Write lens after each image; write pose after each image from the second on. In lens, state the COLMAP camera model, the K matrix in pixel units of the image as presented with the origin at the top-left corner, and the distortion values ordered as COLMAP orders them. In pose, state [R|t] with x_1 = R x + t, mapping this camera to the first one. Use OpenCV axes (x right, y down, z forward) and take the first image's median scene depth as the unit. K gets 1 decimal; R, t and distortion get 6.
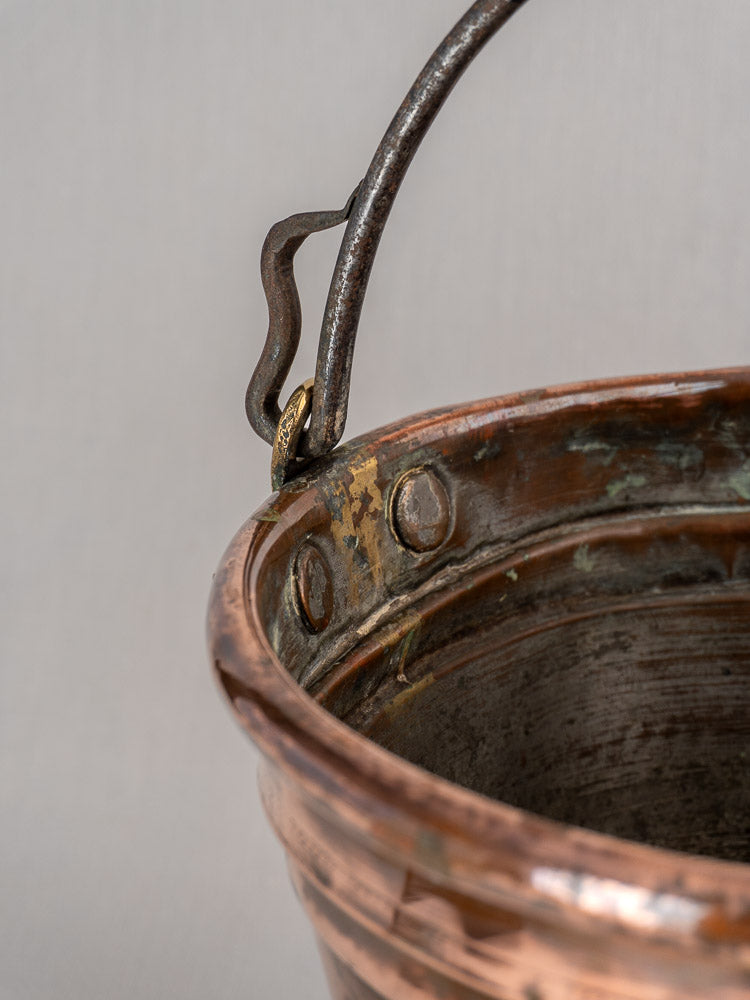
lens RADIAL K [[2407.4, 0, 390.1], [0, 2407.4, 480.7], [0, 0, 1]] dist [0.139390, 0.776621]
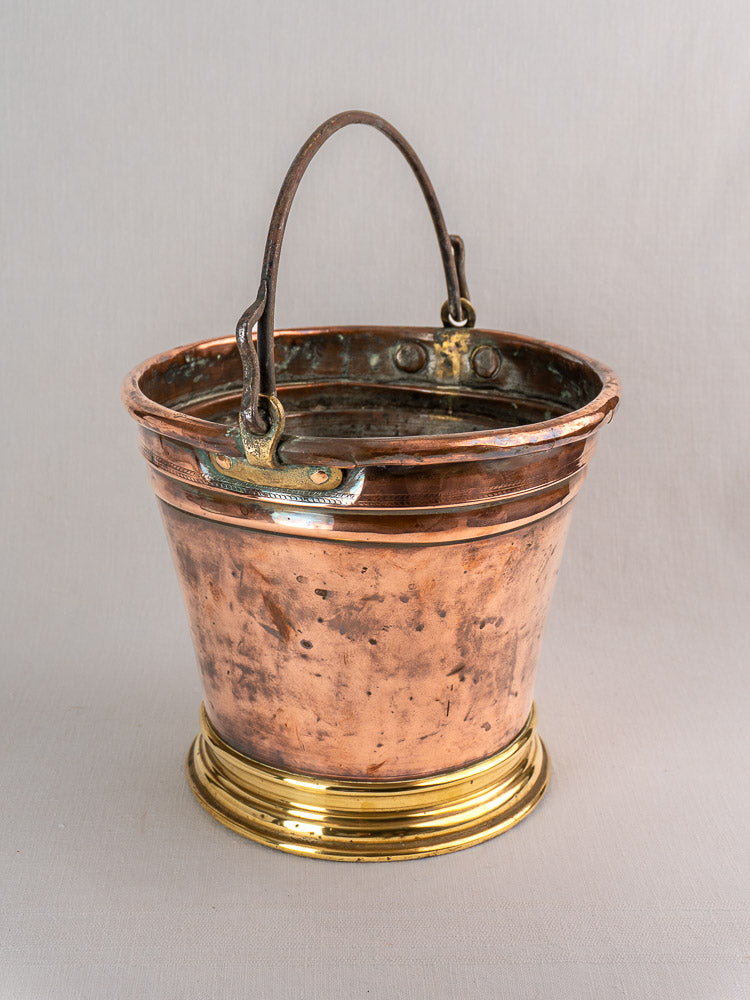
lens RADIAL K [[1564.1, 0, 385.4], [0, 1564.1, 458.1], [0, 0, 1]] dist [0.011407, 0.101453]
pose [[0.135604, 0.303203, -0.943228, 1.639990], [-0.344242, 0.907128, 0.242108, -0.268795], [0.929037, 0.291868, 0.227385, 0.526055]]
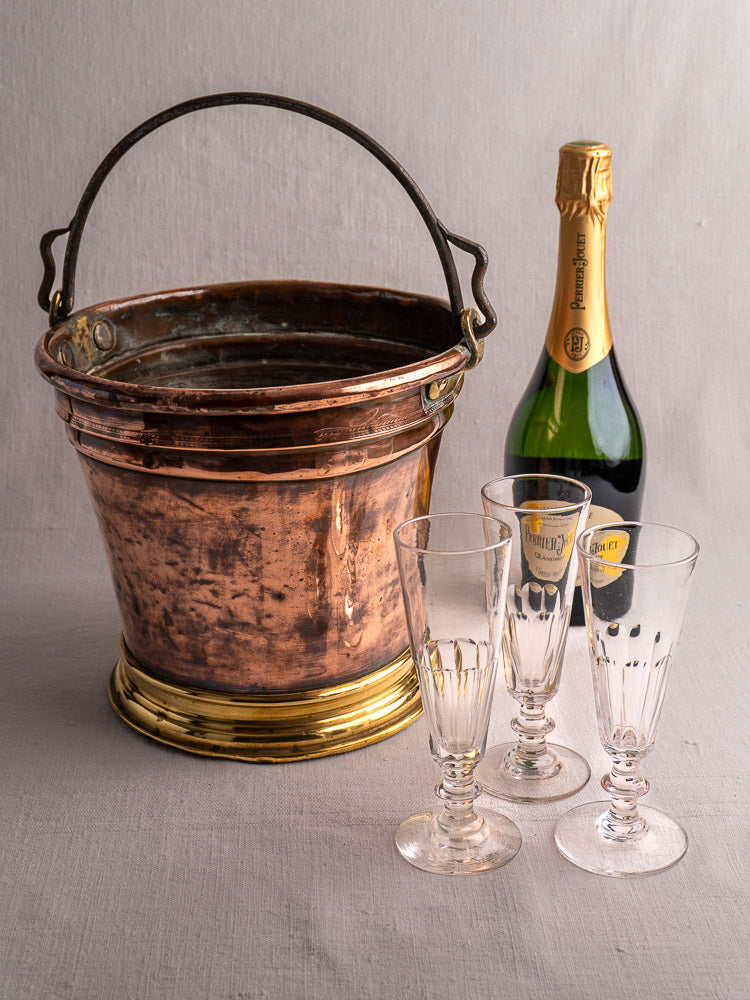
lens RADIAL K [[1589.6, 0, 378.5], [0, 1589.6, 484.4], [0, 0, 1]] dist [0.022922, 0.026238]
pose [[0.980206, -0.079215, 0.181442, -0.022607], [0.079706, 0.996808, 0.004599, 0.199324], [-0.181227, 0.009954, 0.983391, -0.874037]]
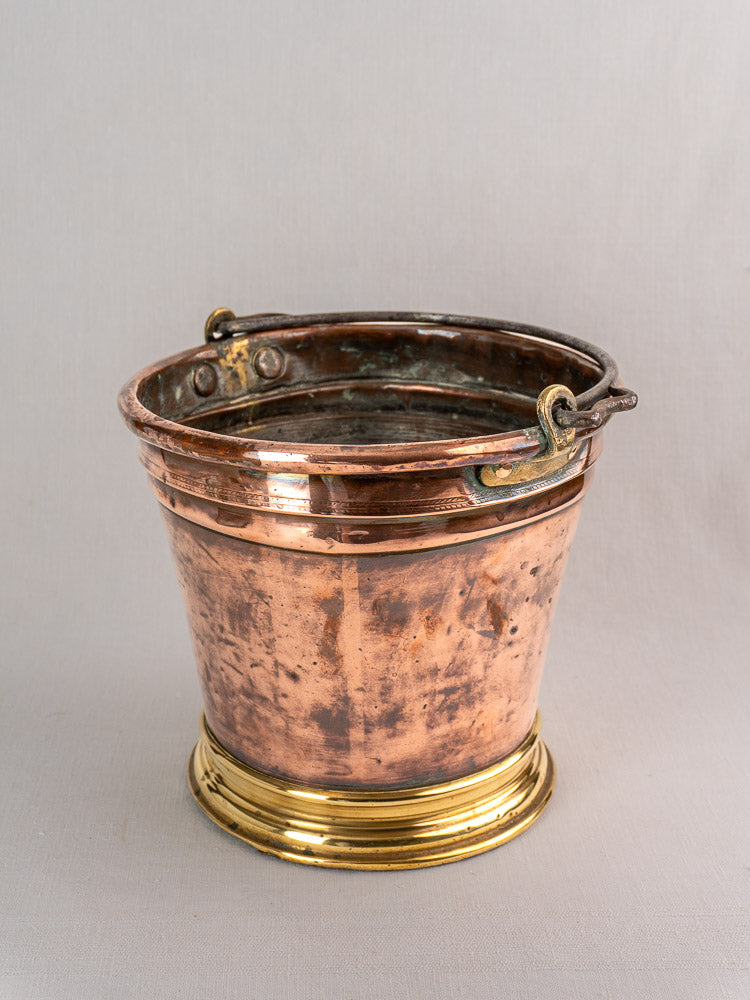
lens RADIAL K [[1564.1, 0, 385.4], [0, 1564.1, 458.1], [0, 0, 1]] dist [0.011407, 0.101453]
pose [[0.954508, 0.093238, -0.283232, 0.623887], [-0.104507, 0.994212, -0.024906, 0.143207], [0.279271, 0.053372, 0.958728, -0.600745]]
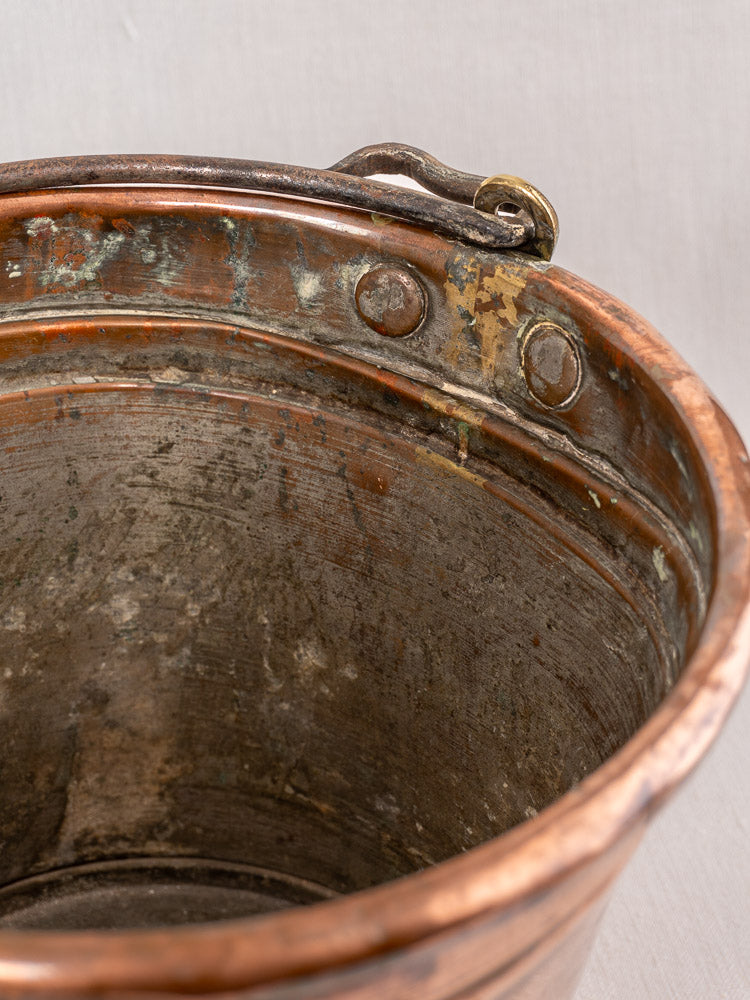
lens RADIAL K [[2407.4, 0, 390.1], [0, 2407.4, 480.7], [0, 0, 1]] dist [0.139390, 0.776621]
pose [[-0.159040, 0.583308, -0.796529, 0.868695], [-0.358452, 0.717626, 0.597097, -0.539824], [0.919901, 0.380480, 0.094956, 0.843570]]
